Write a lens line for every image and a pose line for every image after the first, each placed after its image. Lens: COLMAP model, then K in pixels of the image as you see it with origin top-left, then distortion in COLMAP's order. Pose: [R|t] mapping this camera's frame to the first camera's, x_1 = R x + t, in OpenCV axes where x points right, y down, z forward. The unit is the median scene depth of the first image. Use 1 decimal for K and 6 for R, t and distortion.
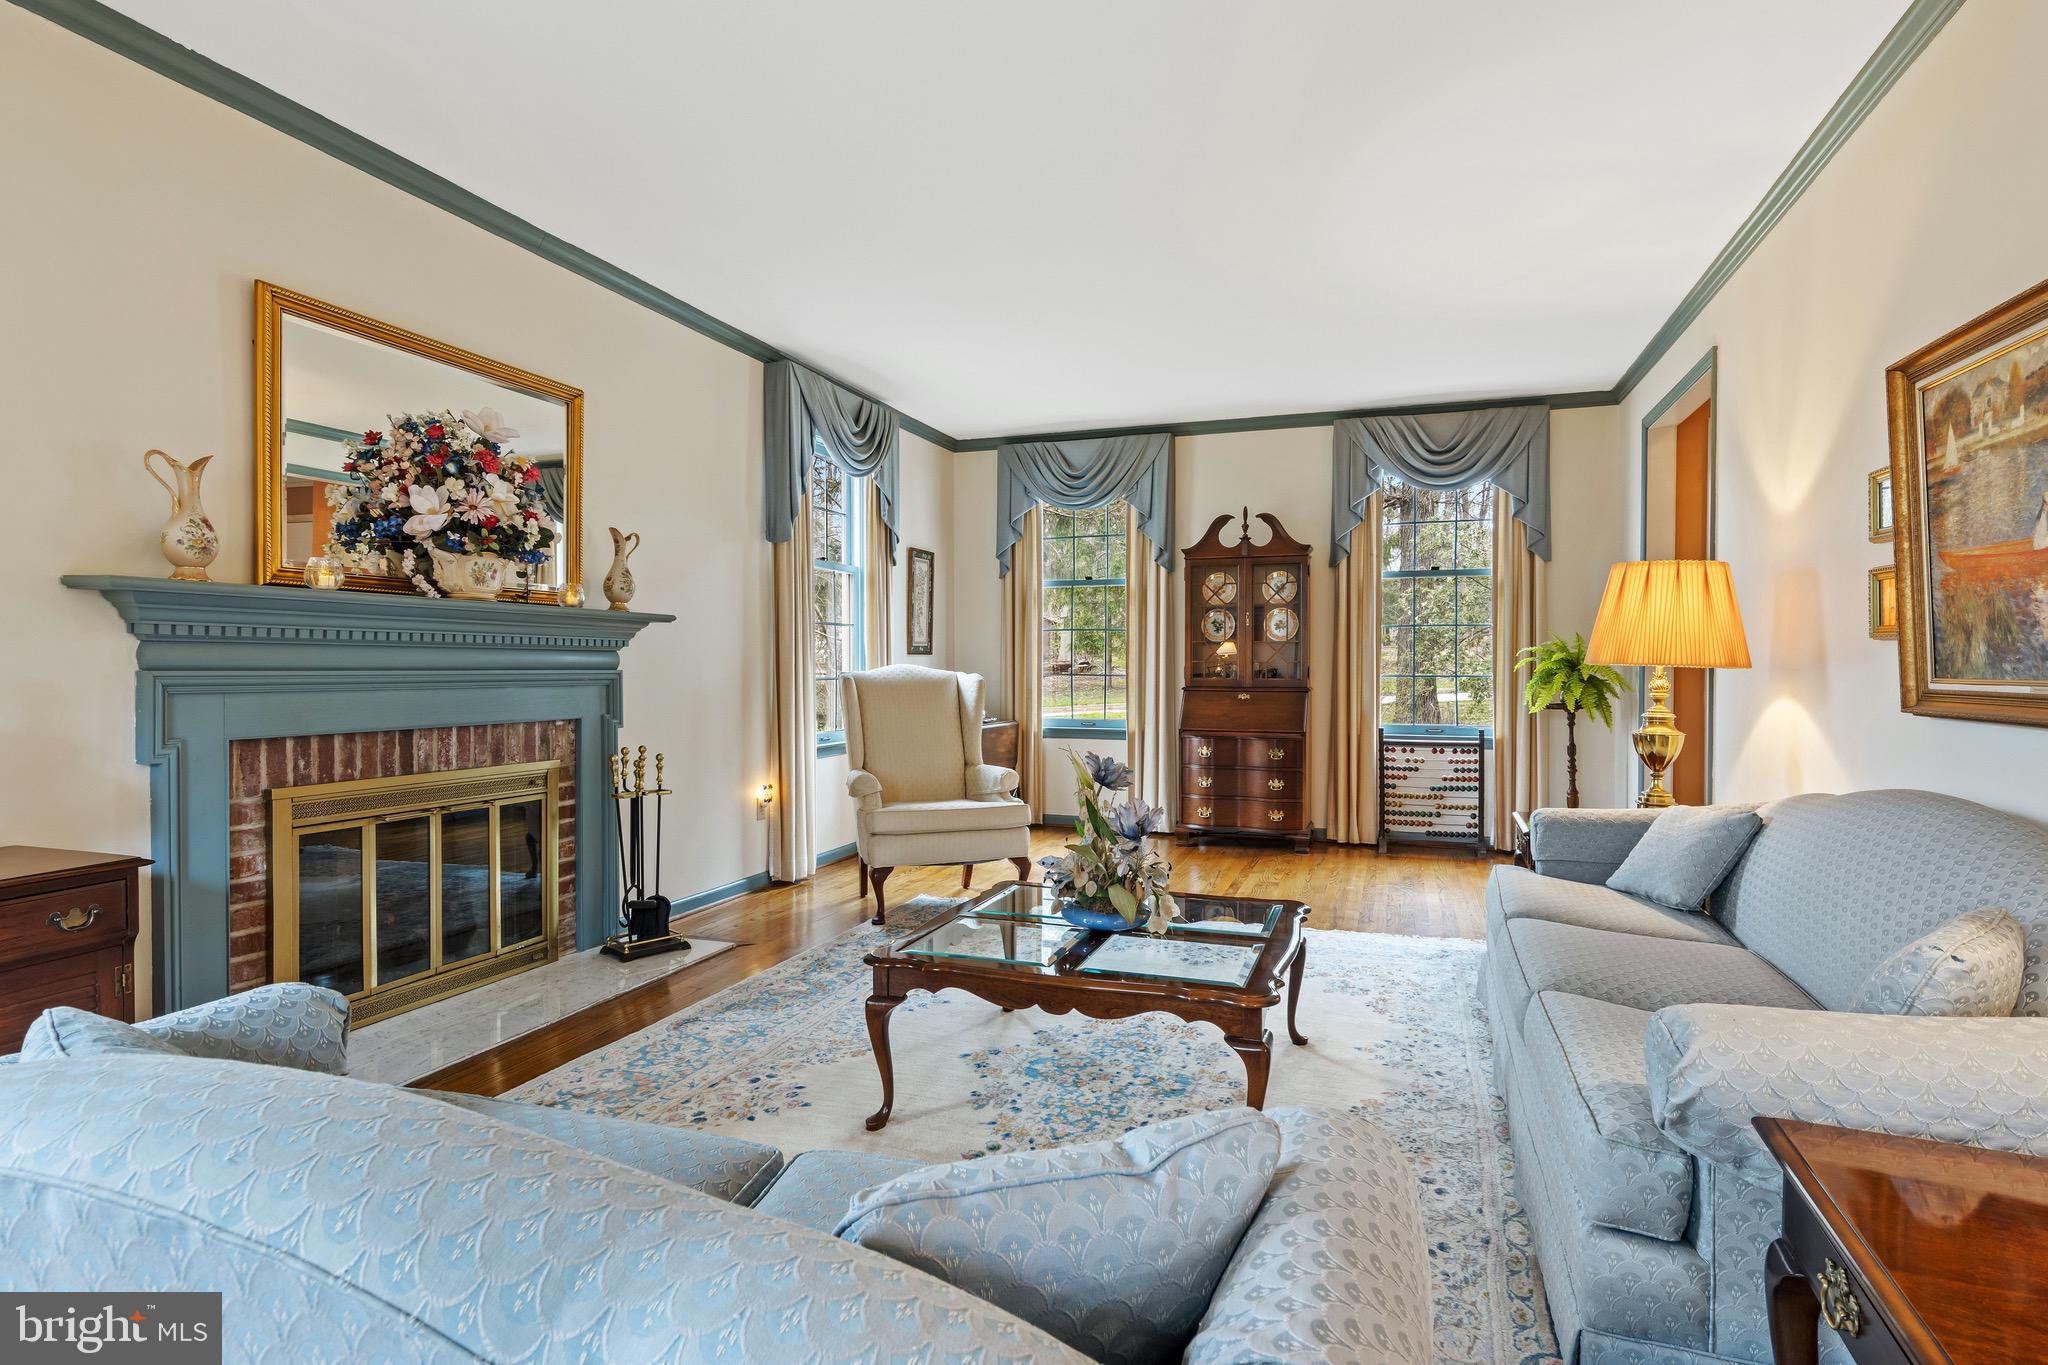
lens RADIAL K [[1037.2, 0, 1028.8], [0, 1037.2, 675.7], [0, 0, 1]] dist [0.014224, -0.005498]
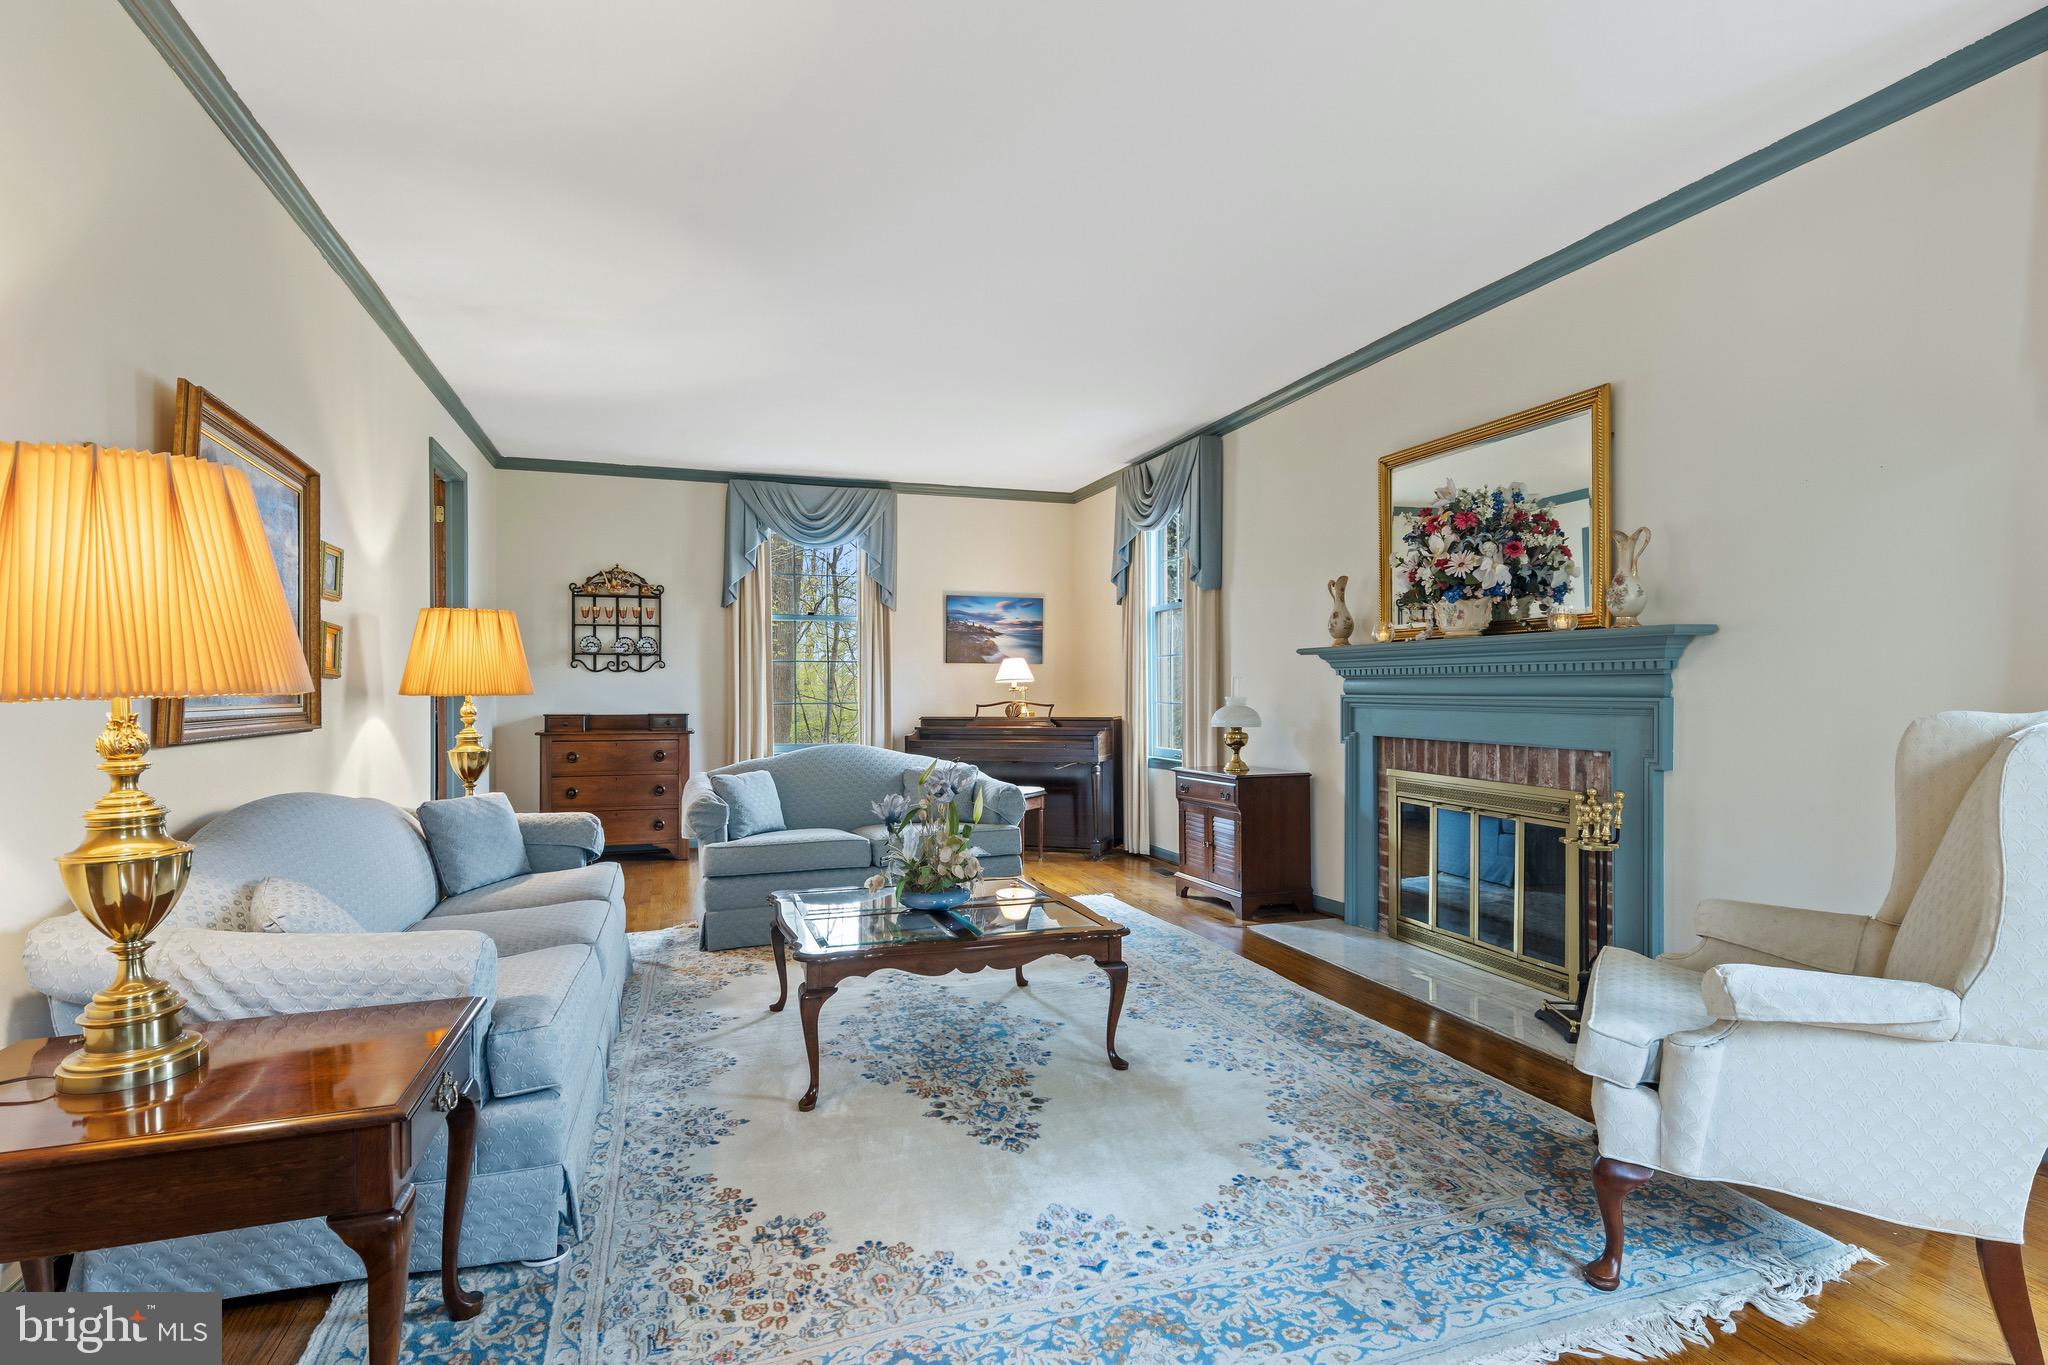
lens RADIAL K [[1037.2, 0, 1031.6], [0, 1037.2, 685.1], [0, 0, 1]] dist [0.014224, -0.005498]
pose [[-0.780859, -0.002519, -0.624703, 0.627406], [-0.005063, 0.999985, 0.002296, -0.018944], [0.624687, 0.004956, -0.780859, 1.697699]]
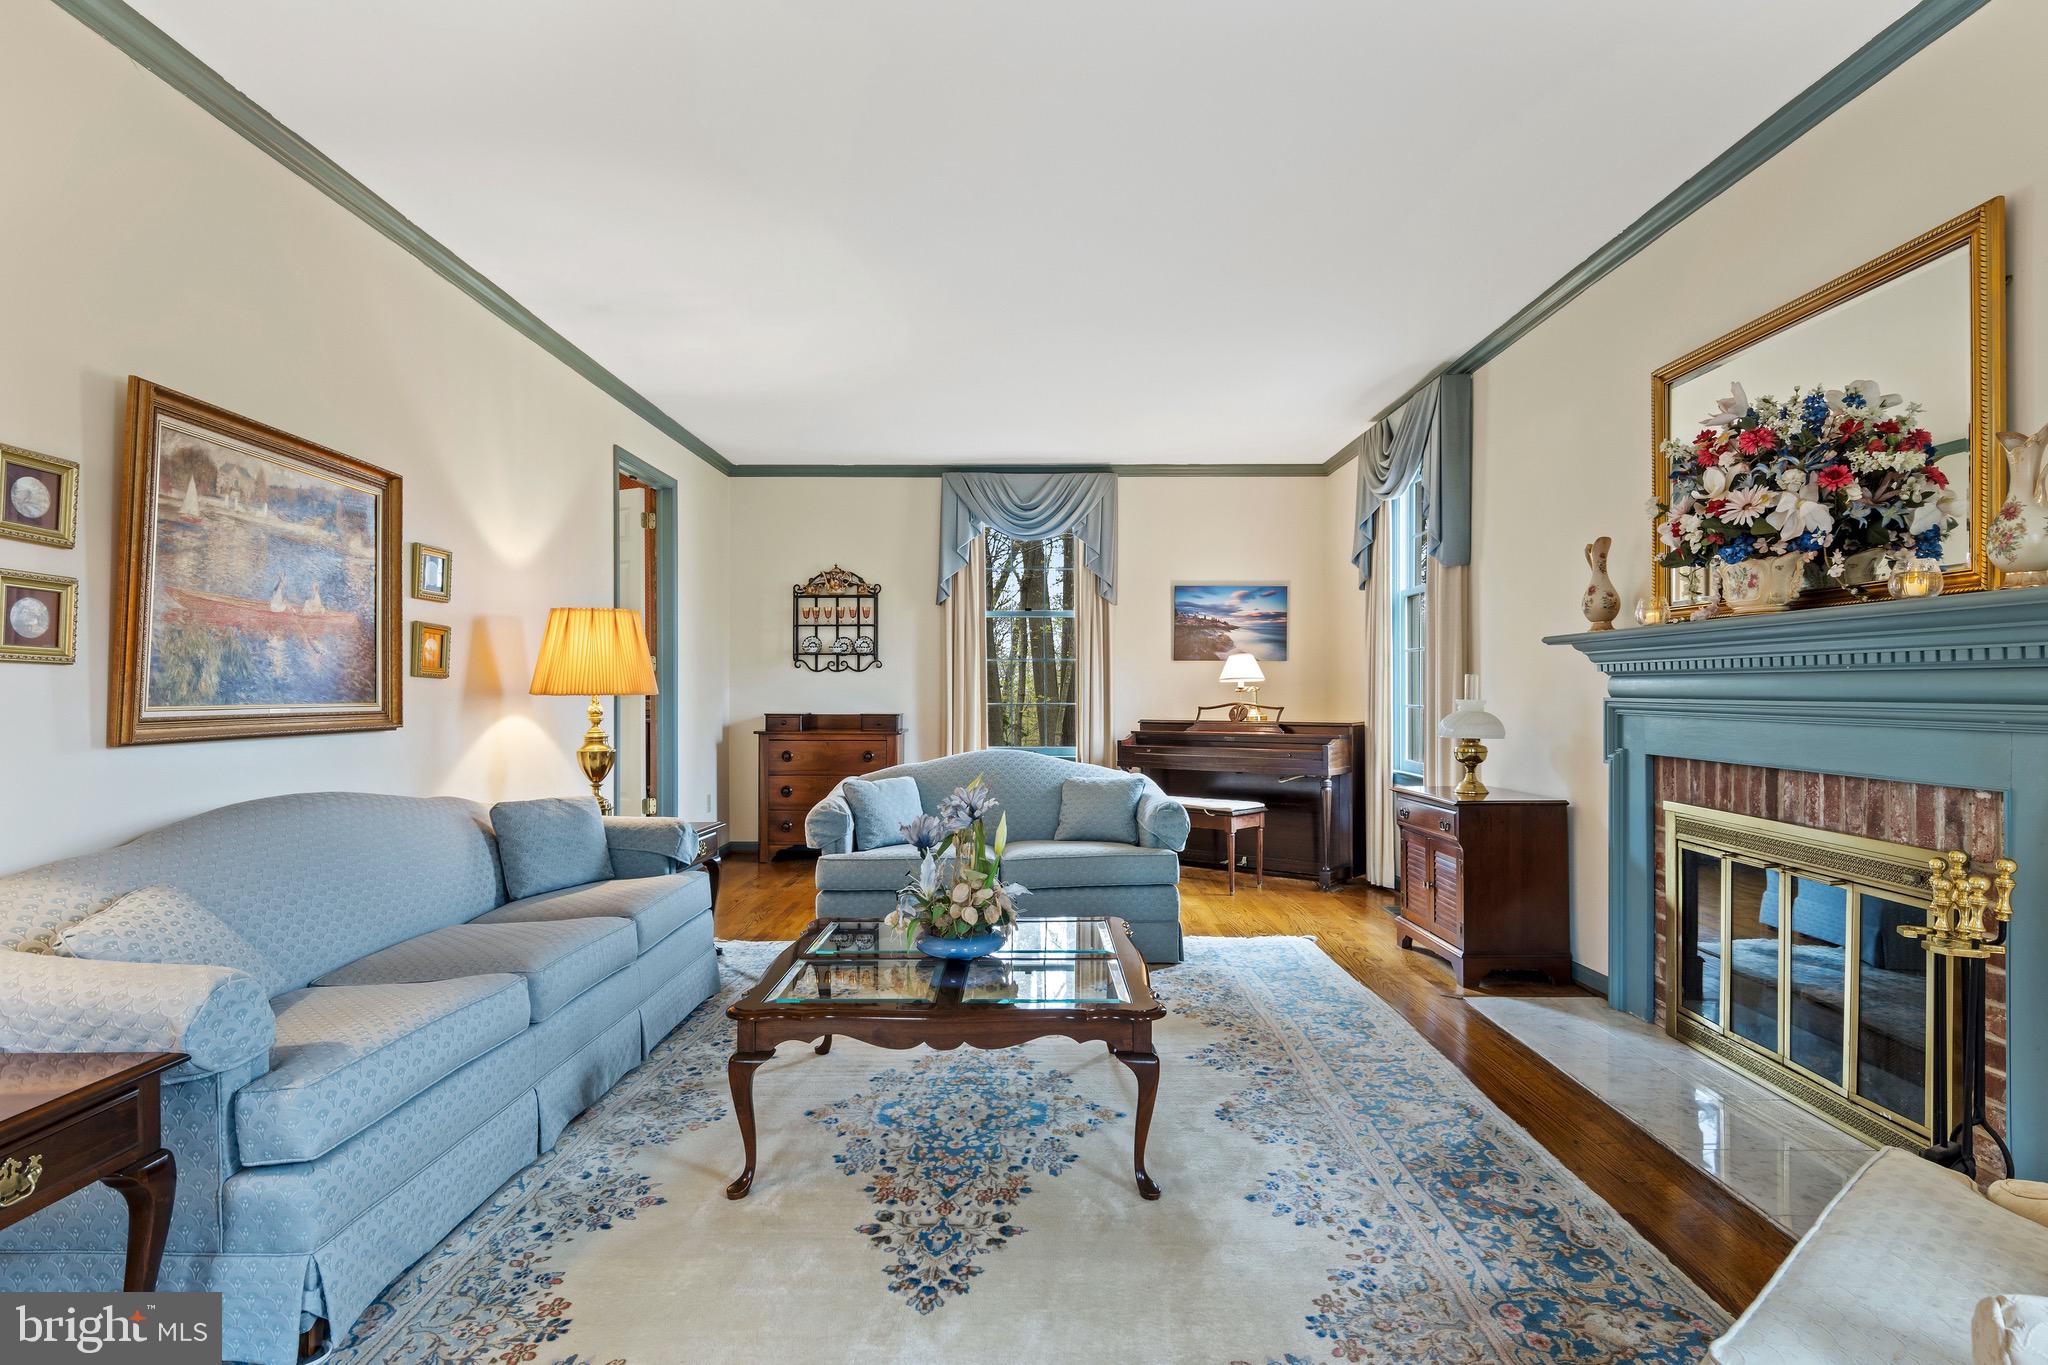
lens RADIAL K [[1037.2, 0, 1032.3], [0, 1037.2, 685.7], [0, 0, 1]] dist [0.014224, -0.005498]
pose [[-0.942085, -0.002335, -0.335367, 0.290690], [-0.004083, 0.999982, 0.004507, -0.019219], [0.335351, 0.005615, -0.942077, 1.651206]]
